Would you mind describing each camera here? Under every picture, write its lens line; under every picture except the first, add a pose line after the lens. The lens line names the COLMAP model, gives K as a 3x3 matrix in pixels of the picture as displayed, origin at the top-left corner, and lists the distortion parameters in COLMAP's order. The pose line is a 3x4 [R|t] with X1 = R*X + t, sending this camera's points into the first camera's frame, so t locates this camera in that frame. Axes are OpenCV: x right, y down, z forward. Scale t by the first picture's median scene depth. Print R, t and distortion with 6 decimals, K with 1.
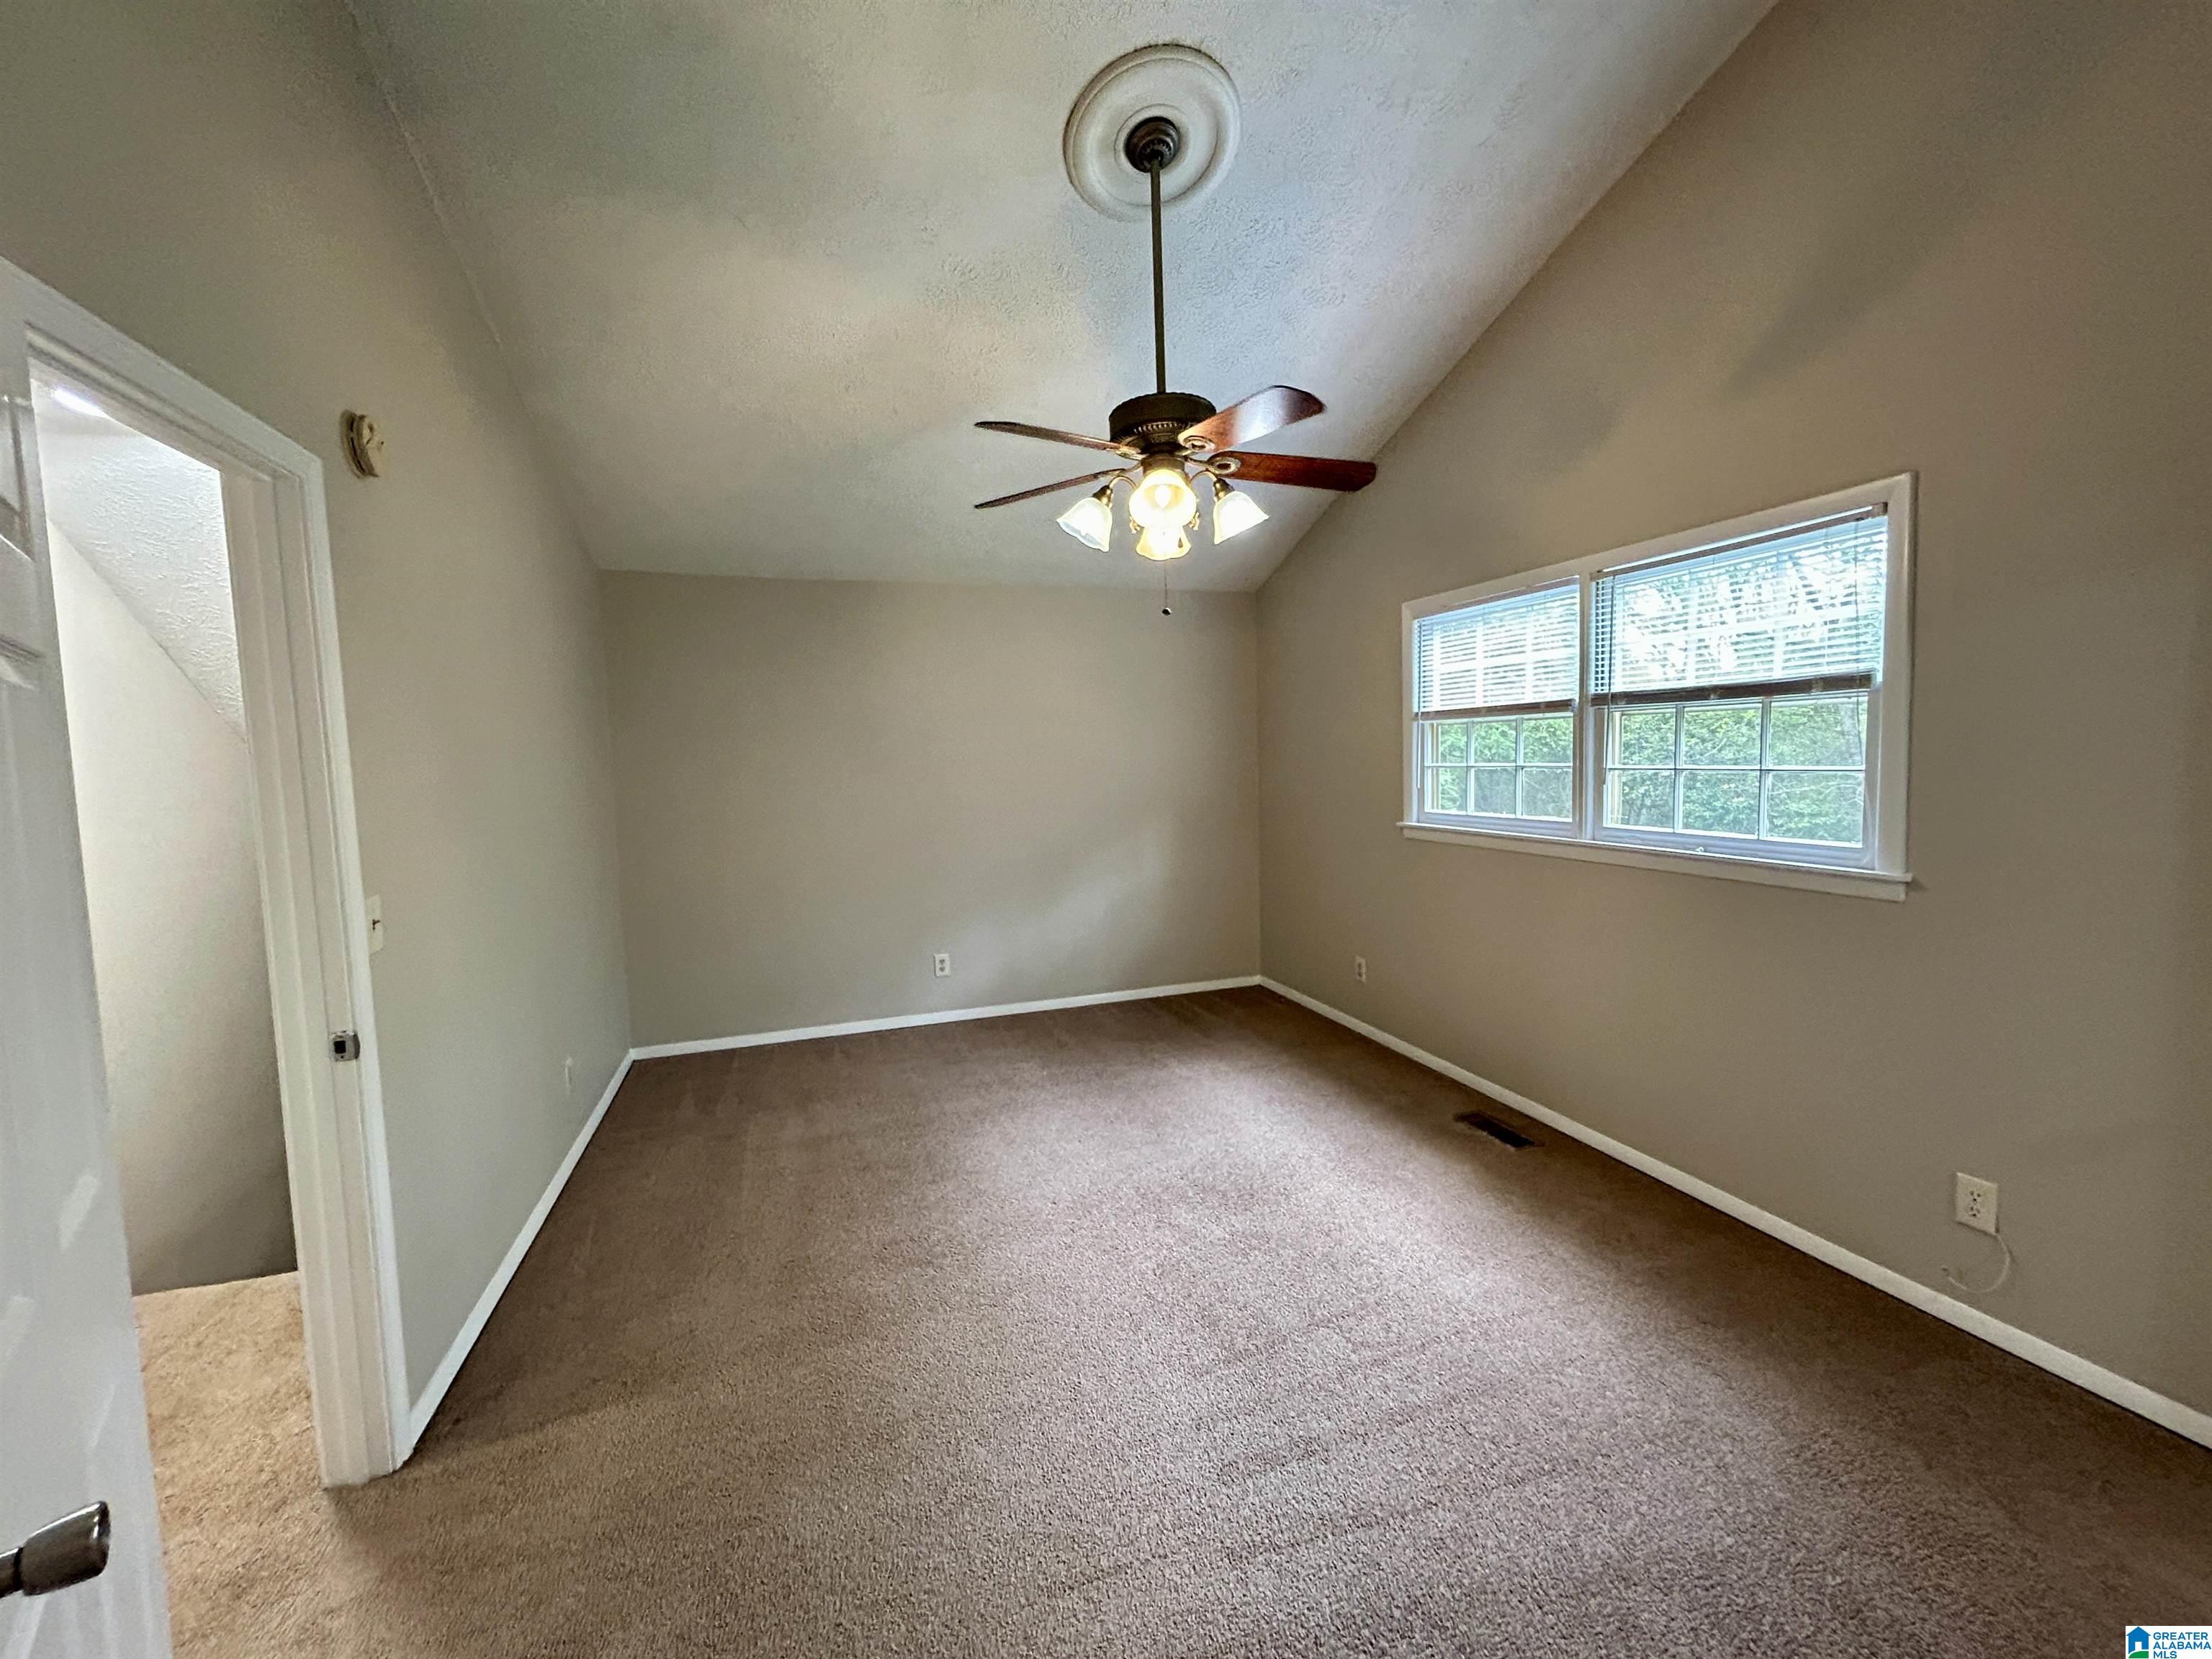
lens RADIAL K [[907.6, 0, 1103.9], [0, 907.6, 854.8], [0, 0, 1]] dist [-0.004926, -0.000033]
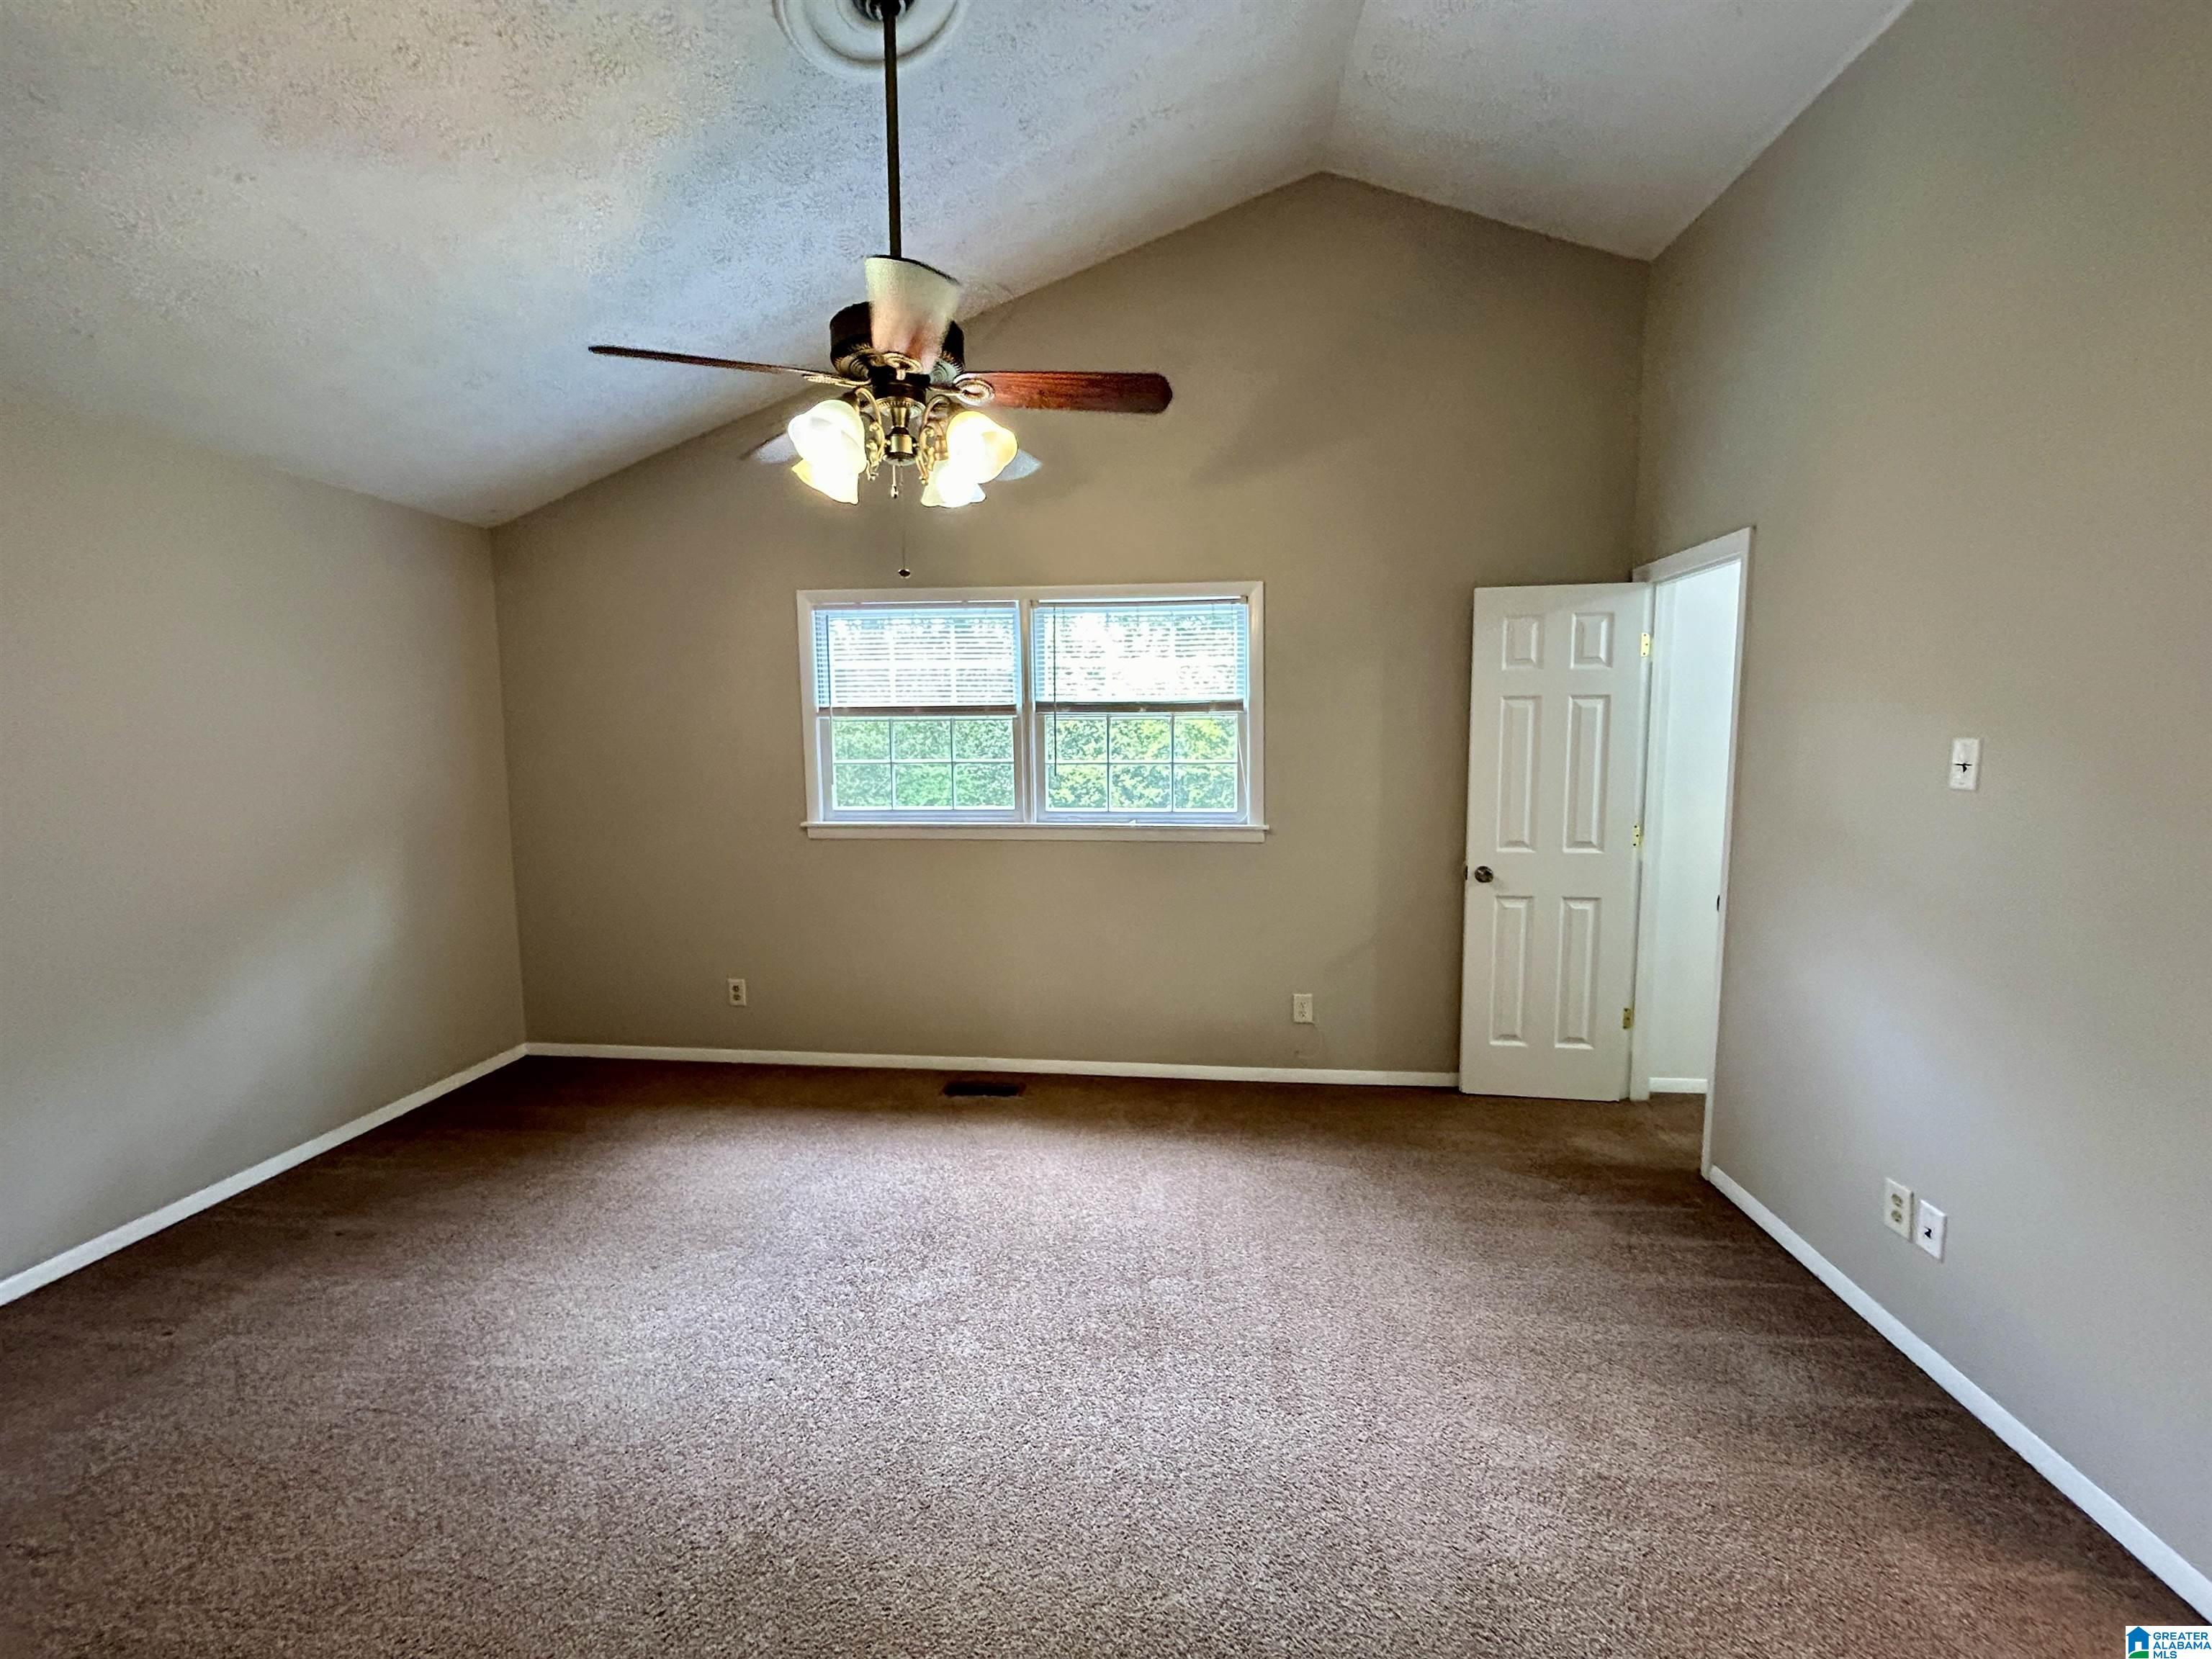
lens RADIAL K [[907.6, 0, 1093.1], [0, 907.6, 852.9], [0, 0, 1]] dist [-0.004926, -0.000033]
pose [[0.395392, -0.088634, 0.914226, -0.533350], [0.095475, 0.993907, 0.055068, -0.034678], [-0.913537, 0.065513, 0.401446, 0.441078]]
